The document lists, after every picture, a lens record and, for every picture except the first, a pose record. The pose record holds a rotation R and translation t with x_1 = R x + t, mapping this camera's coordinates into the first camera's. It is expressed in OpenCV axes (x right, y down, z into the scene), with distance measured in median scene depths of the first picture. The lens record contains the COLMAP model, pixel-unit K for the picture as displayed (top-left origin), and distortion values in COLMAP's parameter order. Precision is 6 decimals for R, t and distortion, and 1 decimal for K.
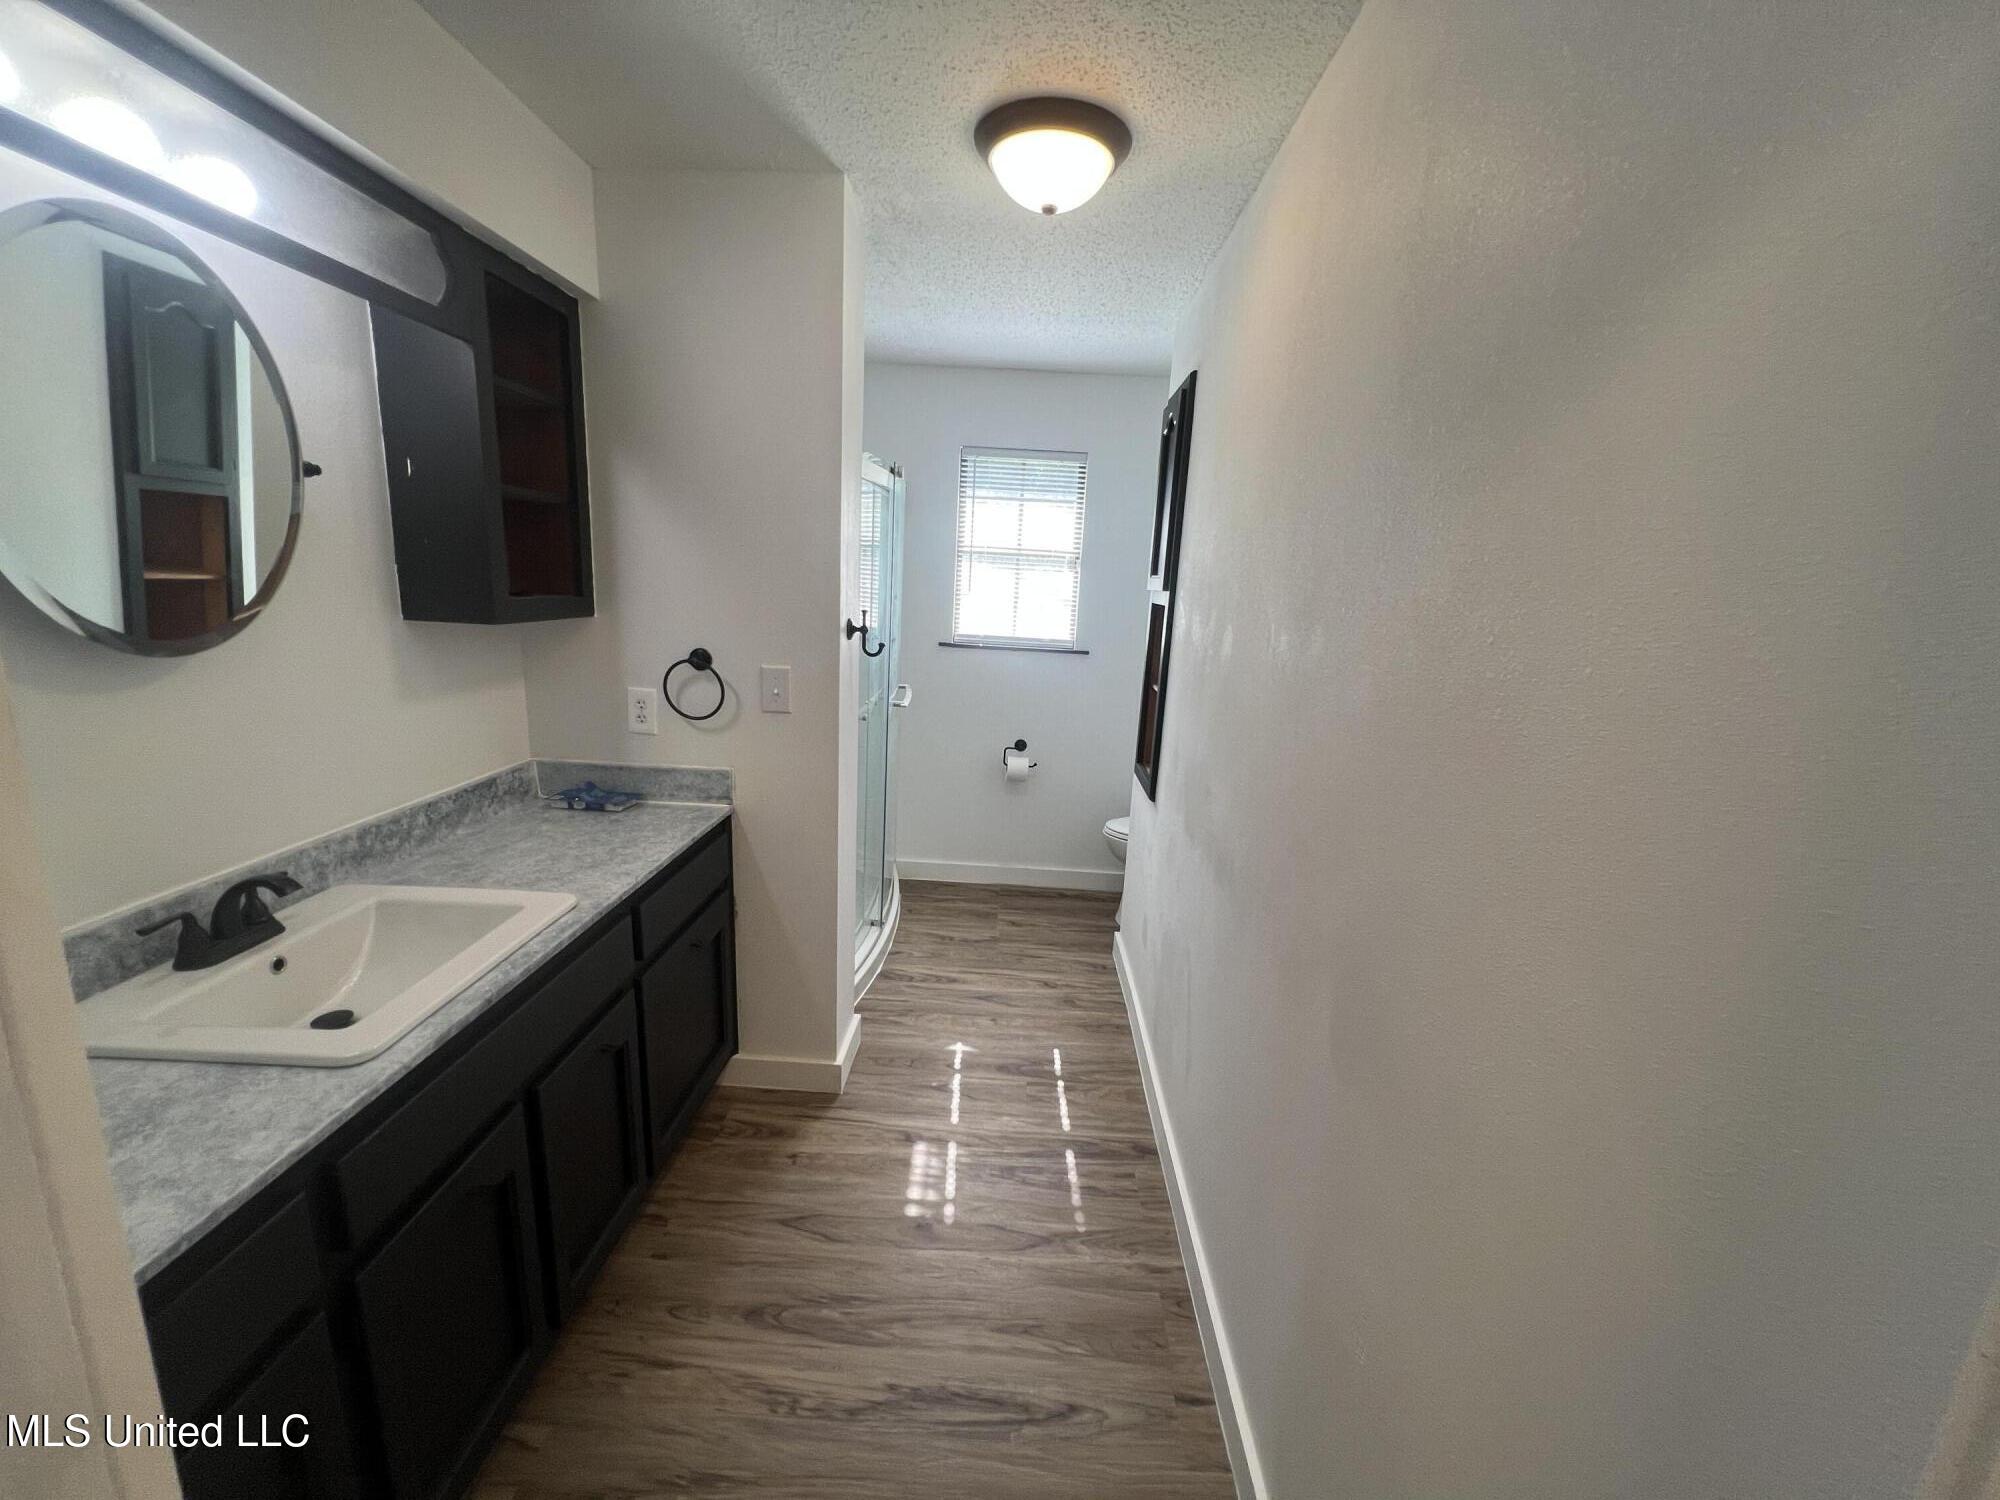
lens RADIAL K [[805.0, 0, 1002.4], [0, 805.0, 749.8], [0, 0, 1]] dist [-0.003572, 0.001109]
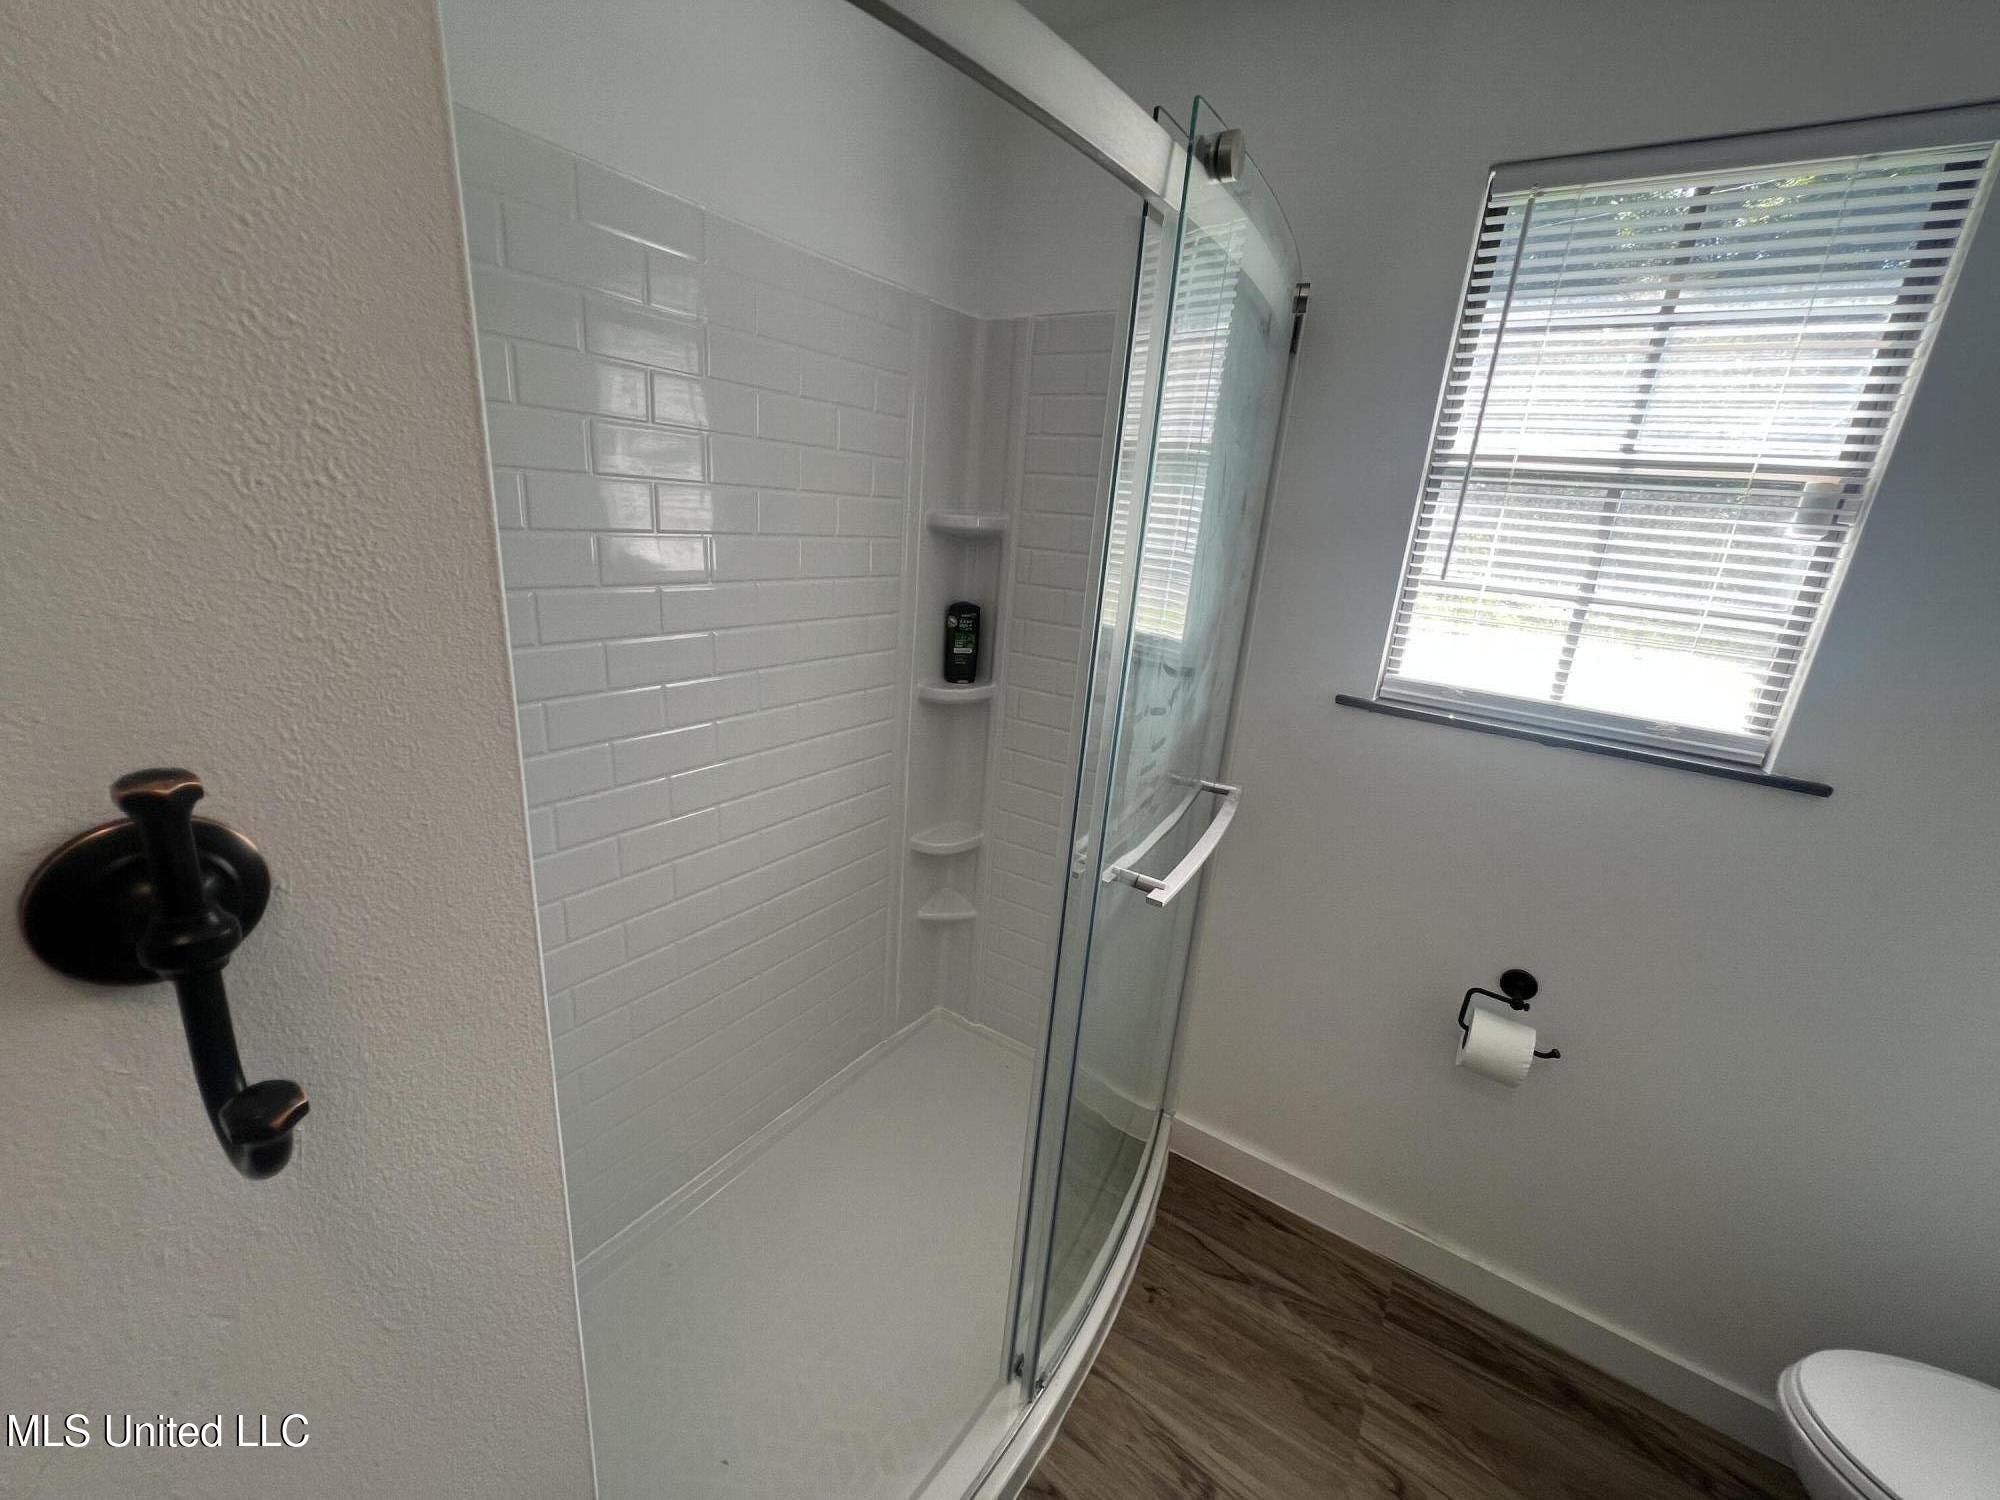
lens RADIAL K [[805.0, 0, 1002.4], [0, 805.0, 749.8], [0, 0, 1]] dist [-0.003572, 0.001109]
pose [[0.846720, 0.168193, -0.504753, -0.021050], [-0.145731, 0.985751, 0.084008, -0.206308], [0.511691, 0.002427, 0.859166, 0.996280]]
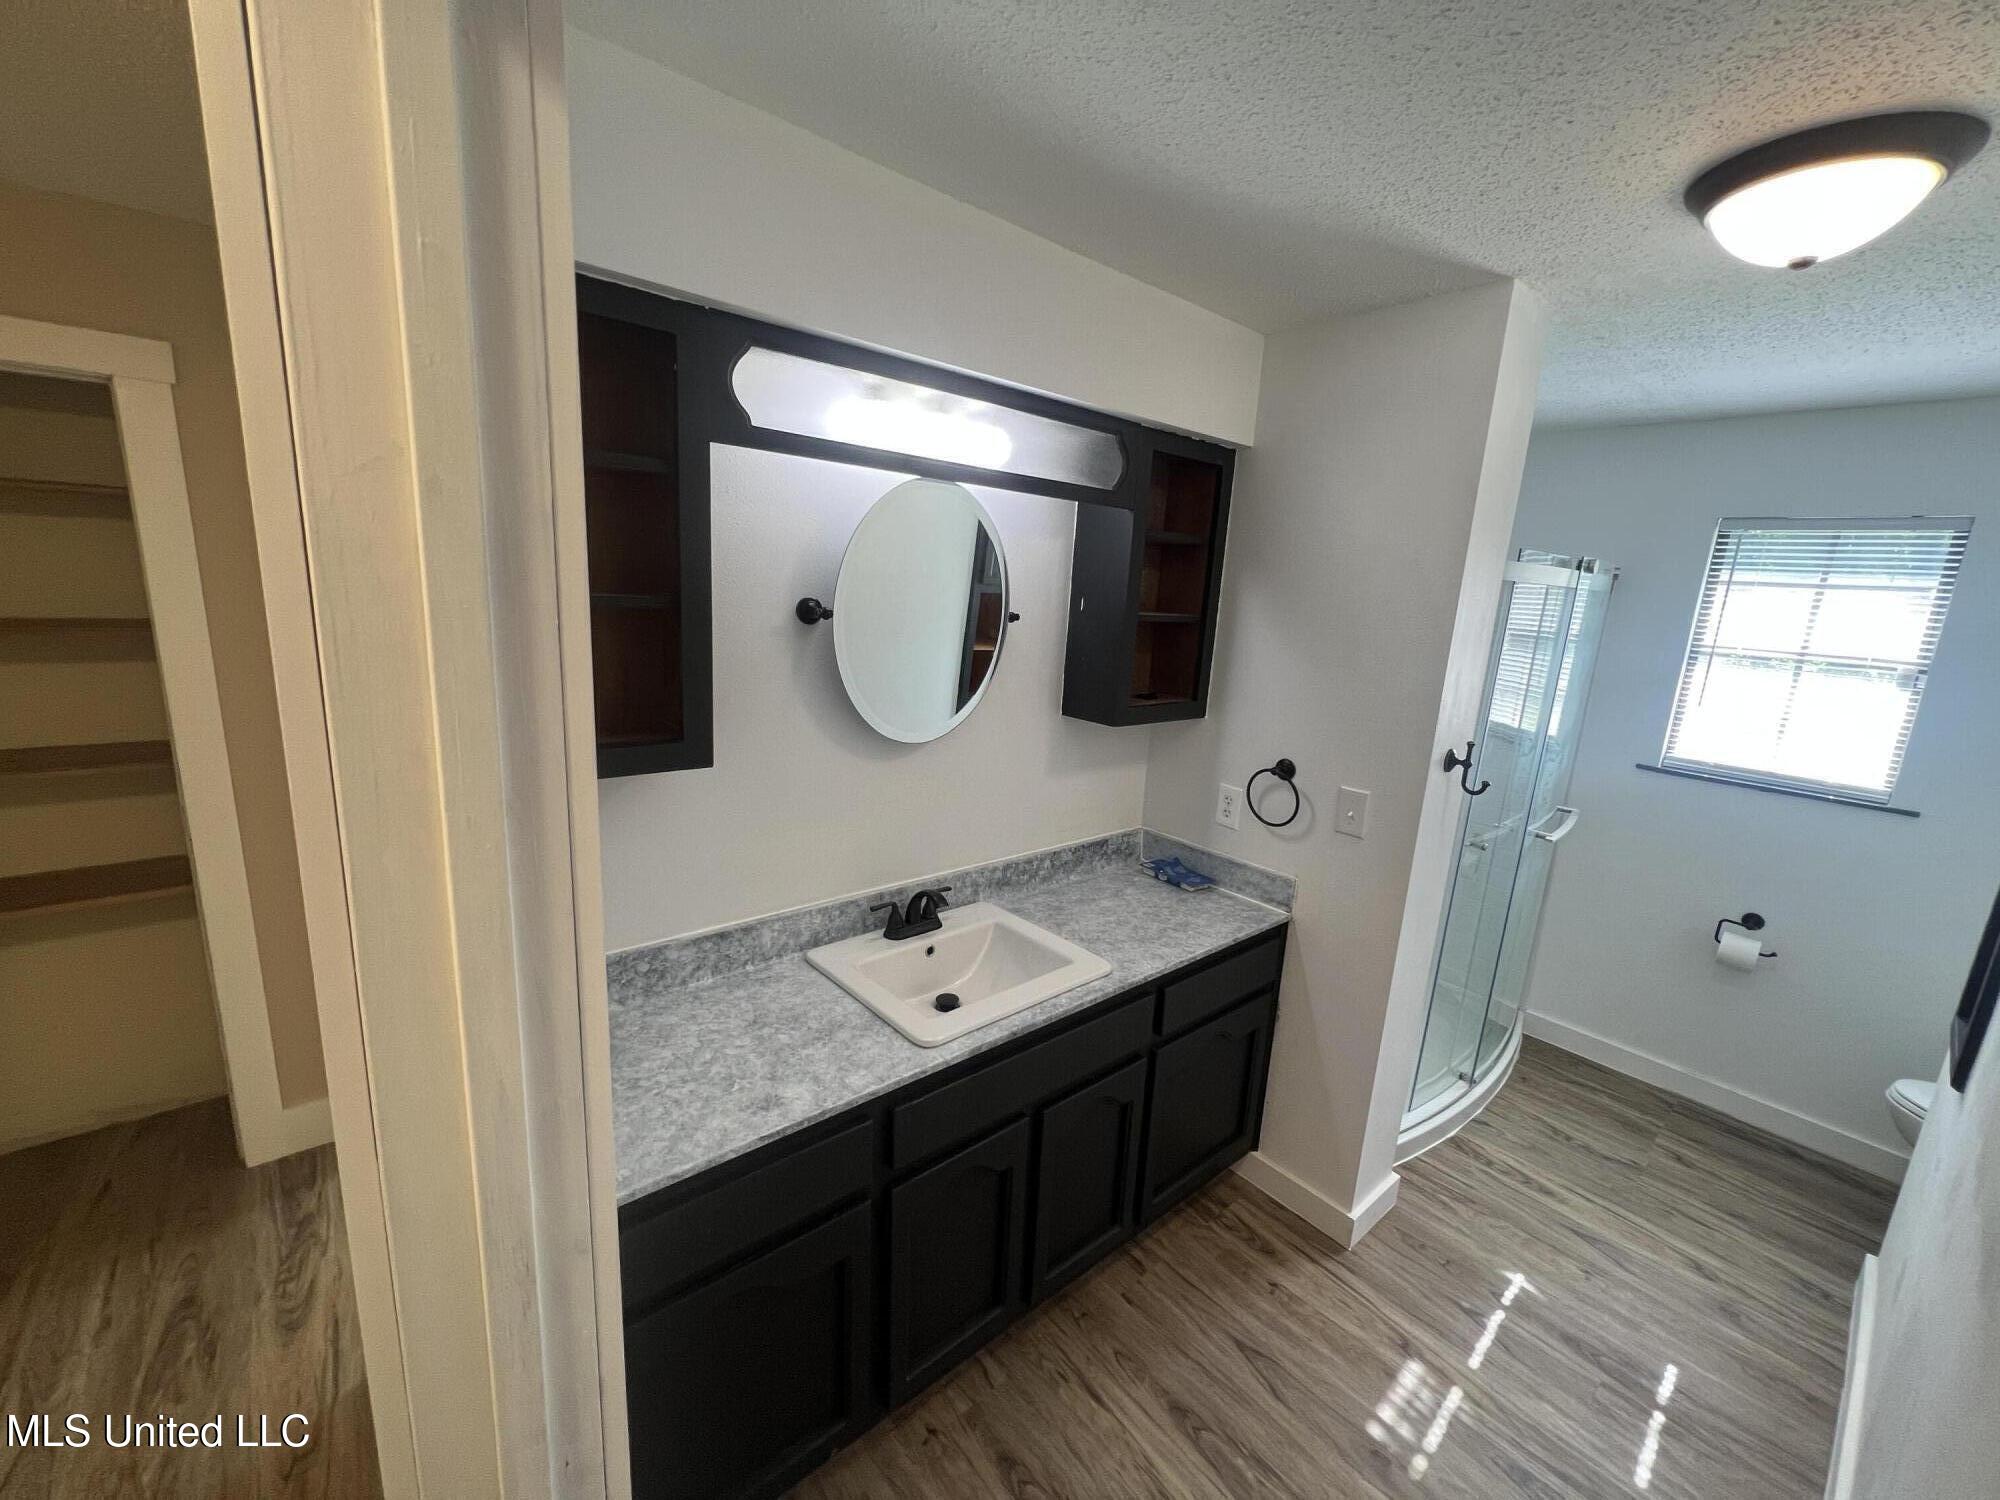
lens RADIAL K [[805.0, 0, 1002.4], [0, 805.0, 749.8], [0, 0, 1]] dist [-0.003572, 0.001109]
pose [[0.670498, 0.143861, -0.727830, 0.133734], [-0.181540, 0.983011, 0.027059, -0.098637], [0.719358, 0.113987, 0.685224, 0.018404]]
